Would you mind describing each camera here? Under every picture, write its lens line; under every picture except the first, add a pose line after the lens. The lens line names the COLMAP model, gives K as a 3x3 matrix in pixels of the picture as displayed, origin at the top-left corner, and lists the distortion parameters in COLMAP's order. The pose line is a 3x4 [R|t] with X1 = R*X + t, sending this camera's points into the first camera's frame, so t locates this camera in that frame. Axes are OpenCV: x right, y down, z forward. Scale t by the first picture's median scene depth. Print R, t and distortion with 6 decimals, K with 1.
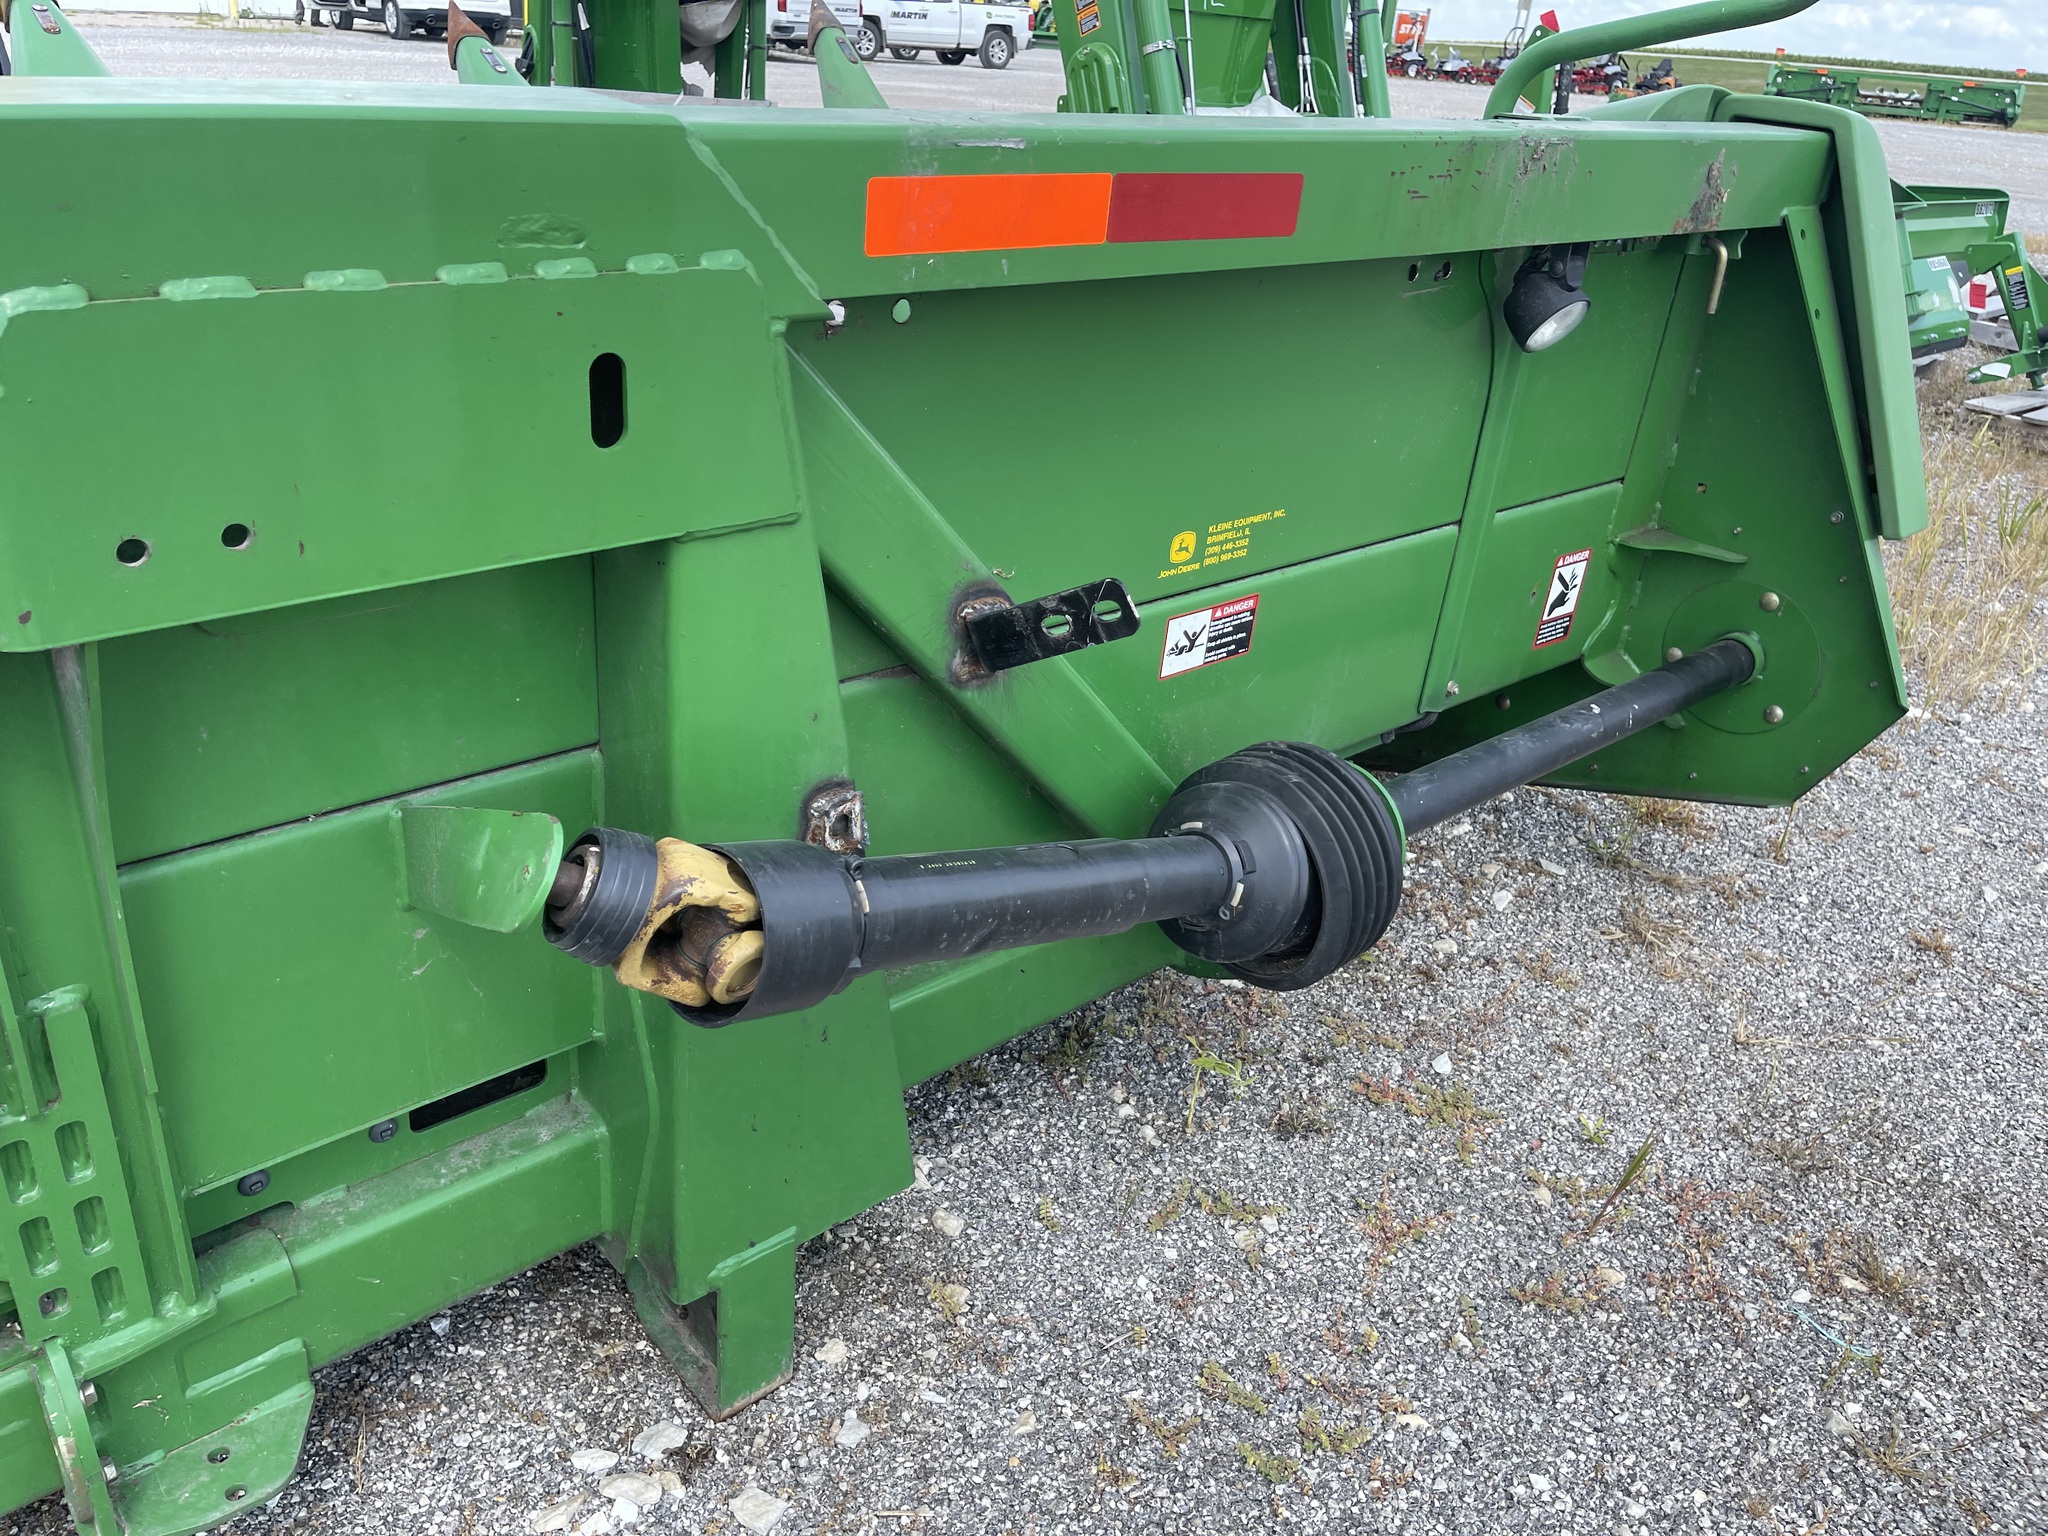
lens RADIAL K [[1562.5, 0, 1025.9], [0, 1562.5, 748.5], [0, 0, 1]] dist [0.088217, -0.125140]
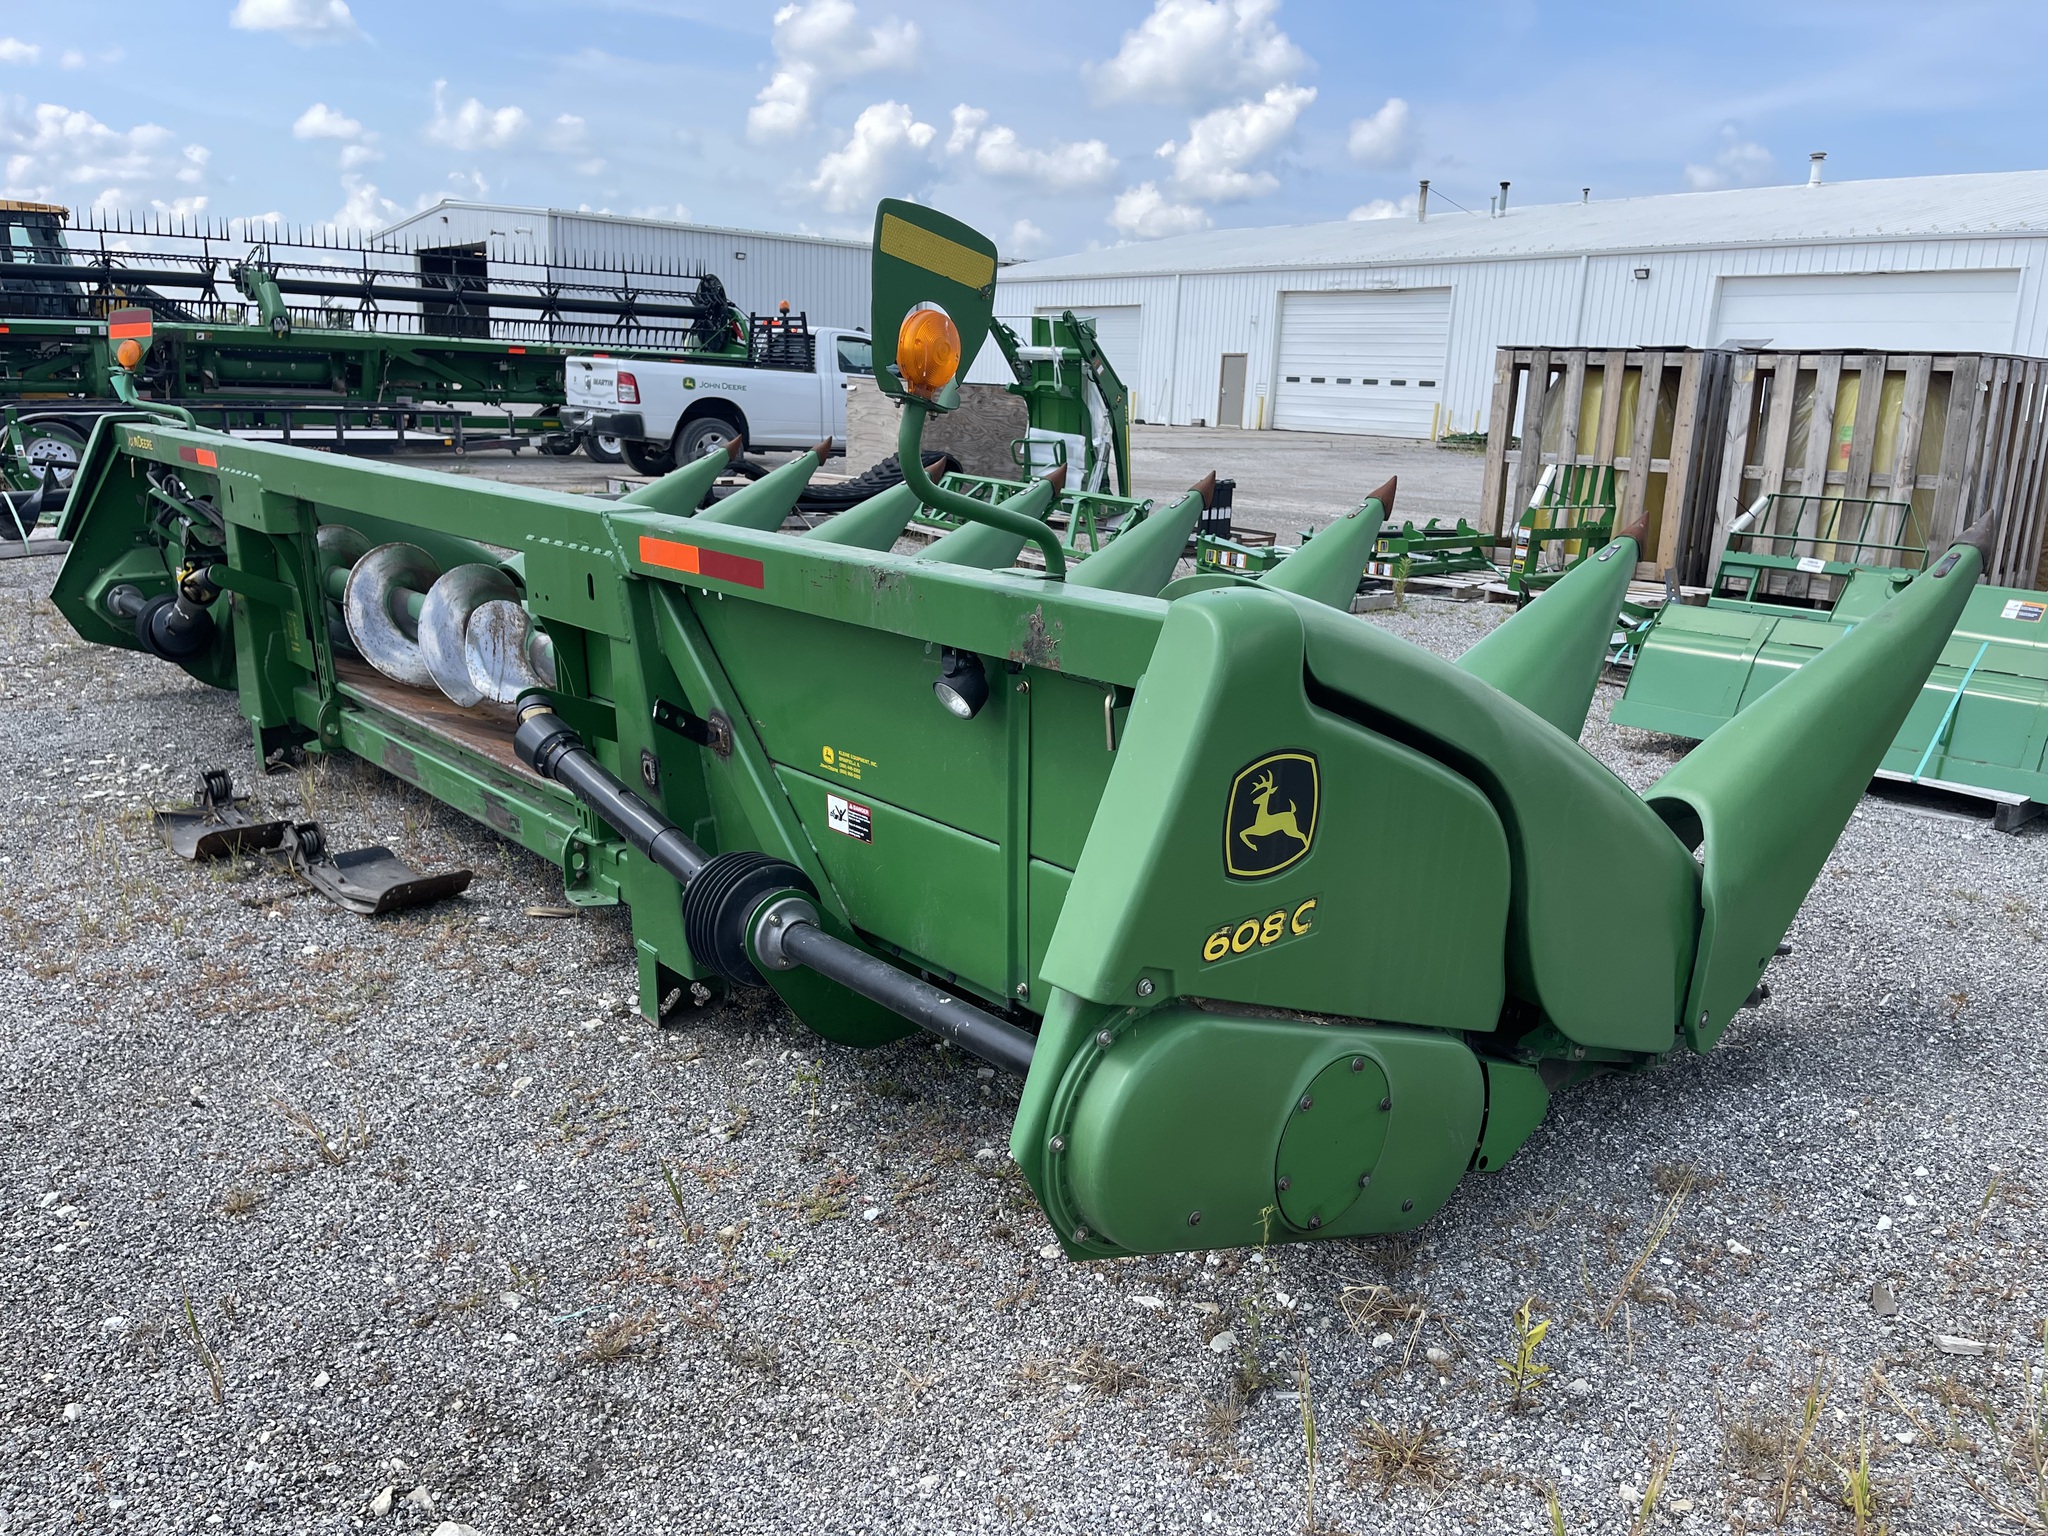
lens RADIAL K [[1532.4, 0, 1058.4], [0, 1532.4, 746.4], [0, 0, 1]] dist [0.126764, -0.168624]
pose [[0.012348, 0.164066, -0.986372, 1.325426], [-0.454032, 0.879813, 0.140658, -0.360524], [0.890900, 0.446108, 0.085355, 0.748710]]
